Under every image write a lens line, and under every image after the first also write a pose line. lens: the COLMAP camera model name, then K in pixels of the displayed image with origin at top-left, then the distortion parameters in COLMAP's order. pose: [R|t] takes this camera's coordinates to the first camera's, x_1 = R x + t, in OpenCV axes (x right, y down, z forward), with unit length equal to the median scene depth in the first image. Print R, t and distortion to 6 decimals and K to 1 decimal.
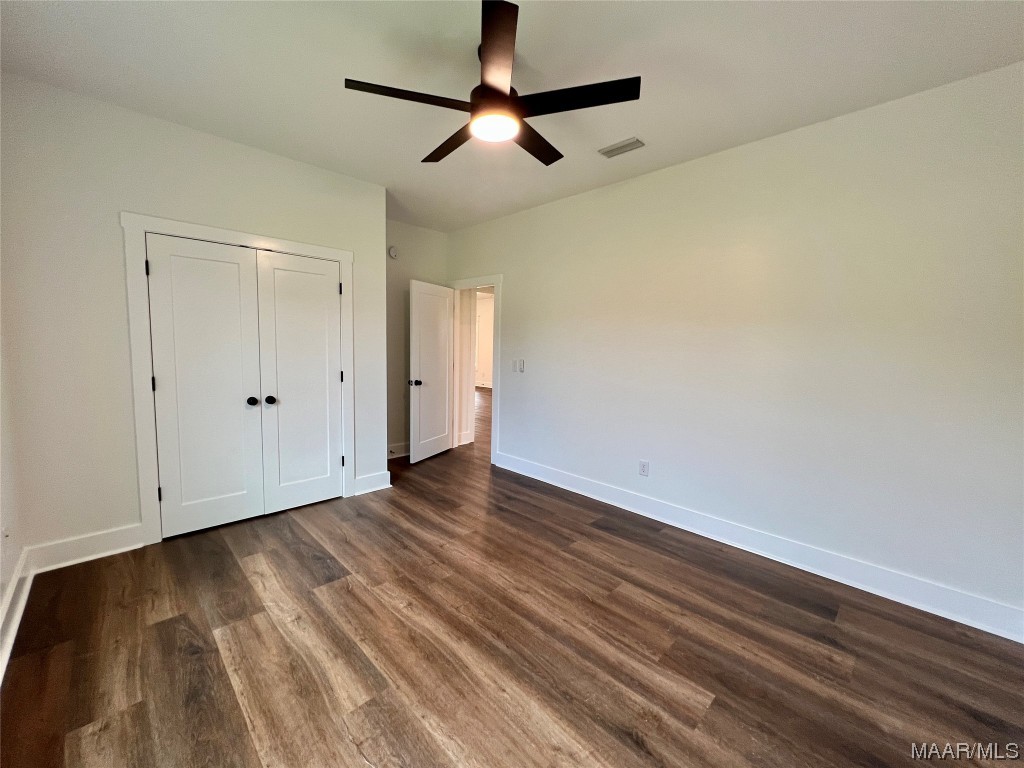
lens RADIAL K [[411.3, 0, 509.0], [0, 411.3, 382.1], [0, 0, 1]] dist [0.000786, 0.000250]
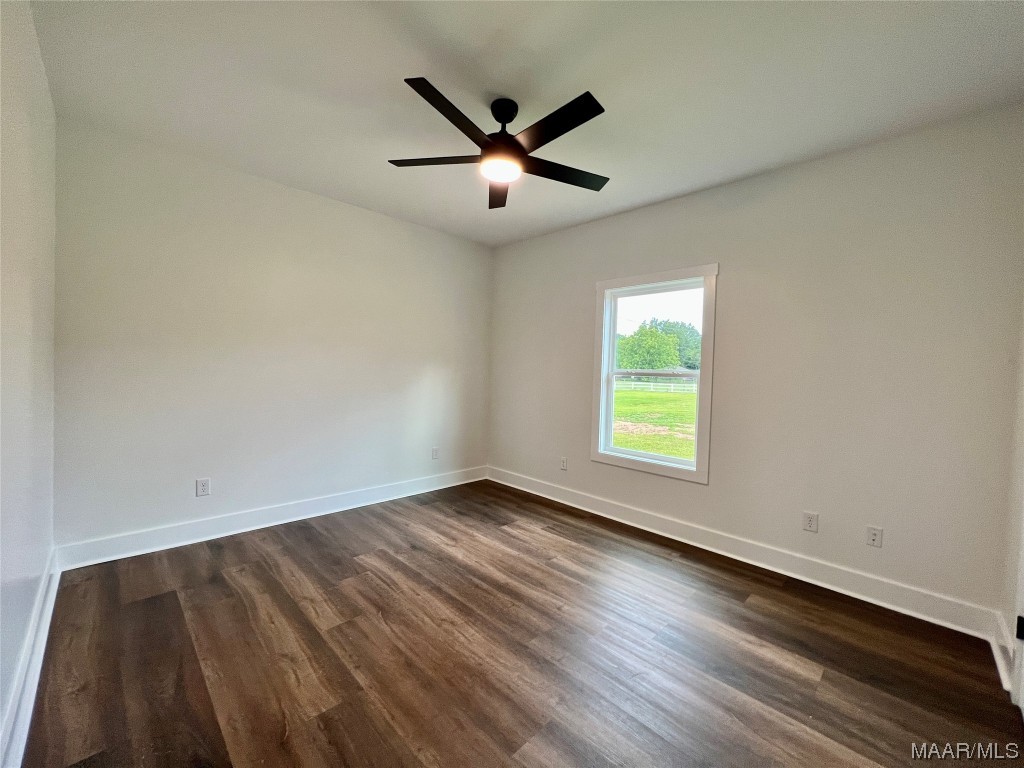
lens RADIAL K [[411.3, 0, 509.0], [0, 411.3, 382.1], [0, 0, 1]] dist [0.000786, 0.000250]
pose [[-0.998461, -0.055293, -0.004373, -0.080224], [-0.055414, 0.991013, 0.121751, -0.166353], [-0.002398, 0.121806, -0.992551, 2.090027]]
